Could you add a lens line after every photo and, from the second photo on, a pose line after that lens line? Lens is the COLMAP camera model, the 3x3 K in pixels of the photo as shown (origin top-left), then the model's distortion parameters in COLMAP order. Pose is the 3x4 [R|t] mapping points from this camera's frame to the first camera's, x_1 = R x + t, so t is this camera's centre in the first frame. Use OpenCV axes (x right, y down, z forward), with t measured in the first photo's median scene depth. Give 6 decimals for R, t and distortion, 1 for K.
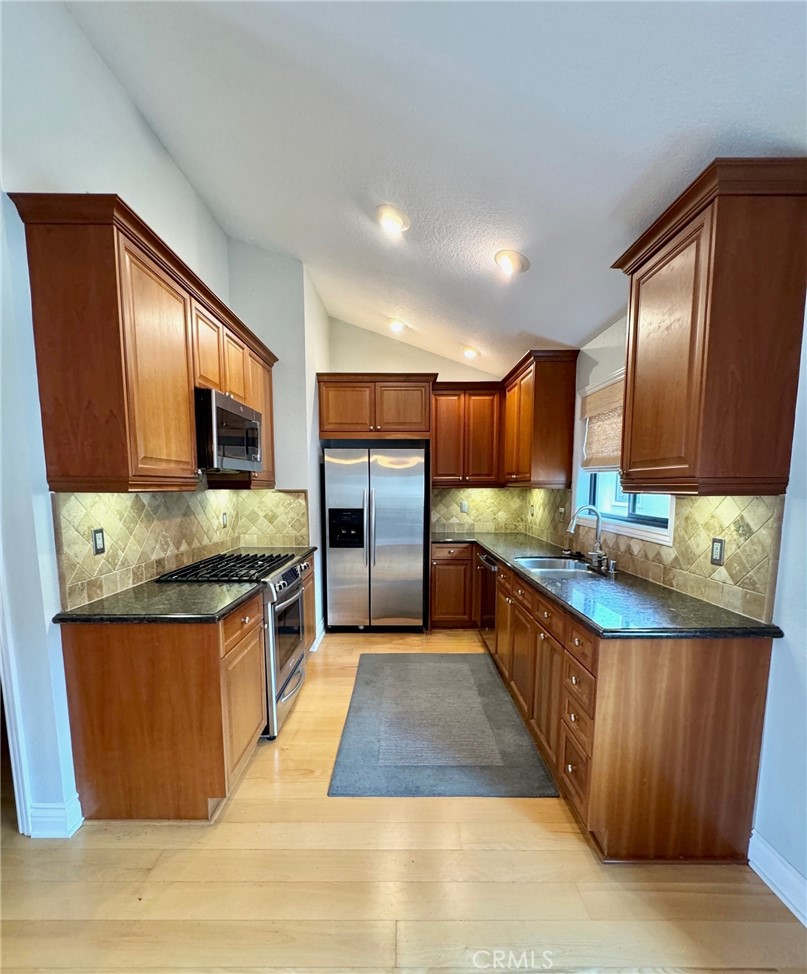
lens RADIAL K [[427.7, 0, 404.3], [0, 427.7, 534.4], [0, 0, 1]] dist [-0.004703, -0.000140]
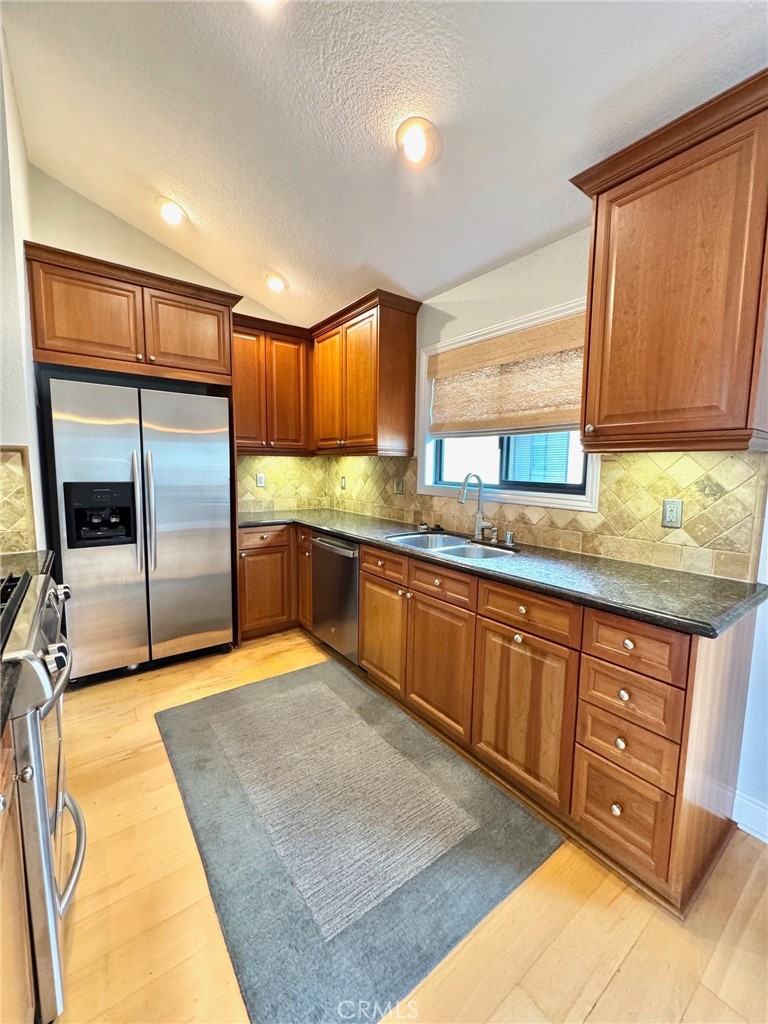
lens RADIAL K [[407.5, 0, 382.9], [0, 407.5, 510.0], [0, 0, 1]] dist [-0.004705, -0.000761]
pose [[0.805836, -0.050610, 0.589972, -0.169986], [0.052874, 0.998511, 0.013436, -0.007869], [-0.589774, 0.020367, 0.807312, 0.322867]]
